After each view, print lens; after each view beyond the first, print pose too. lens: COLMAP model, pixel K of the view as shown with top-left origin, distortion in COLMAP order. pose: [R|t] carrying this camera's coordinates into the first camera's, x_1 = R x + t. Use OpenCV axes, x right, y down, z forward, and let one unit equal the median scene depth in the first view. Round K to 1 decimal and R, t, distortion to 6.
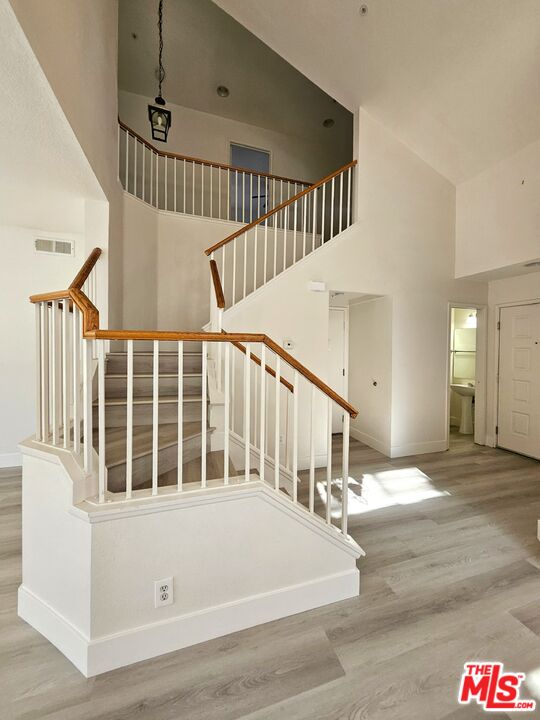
lens RADIAL K [[282.4, 0, 272.7], [0, 282.4, 352.0], [0, 0, 1]] dist [0.001055, 0.000222]
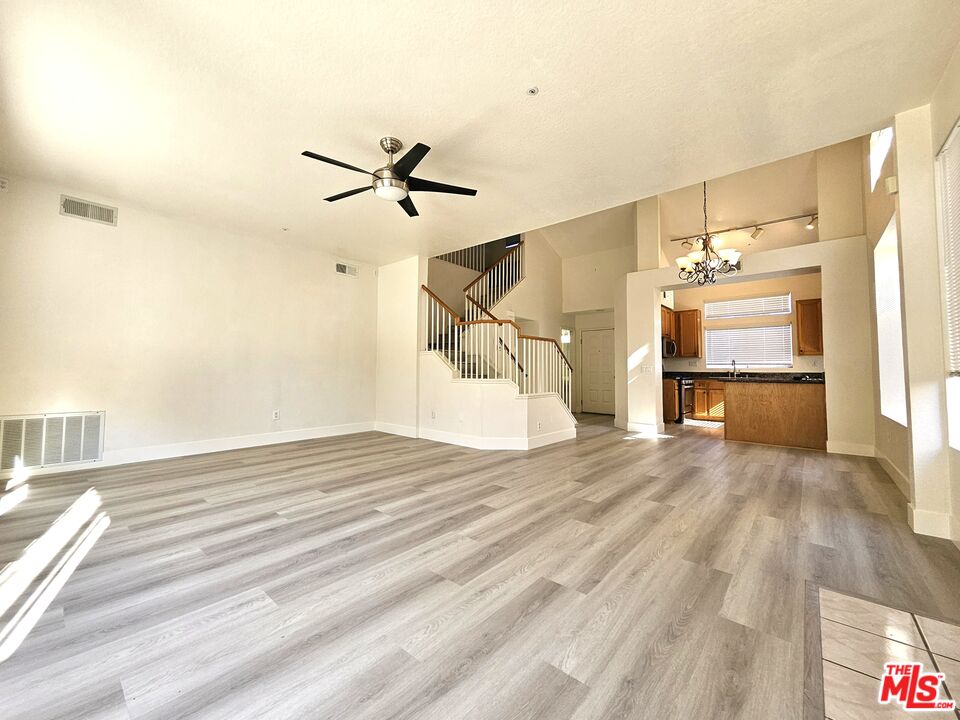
lens RADIAL K [[376.5, 0, 473.2], [0, 376.5, 356.7], [0, 0, 1]] dist [0.001055, 0.000222]
pose [[0.858347, 0.014935, 0.512852, -0.968268], [0.011835, 0.998734, -0.048892, 0.109237], [-0.512933, 0.048037, 0.857084, -0.646520]]
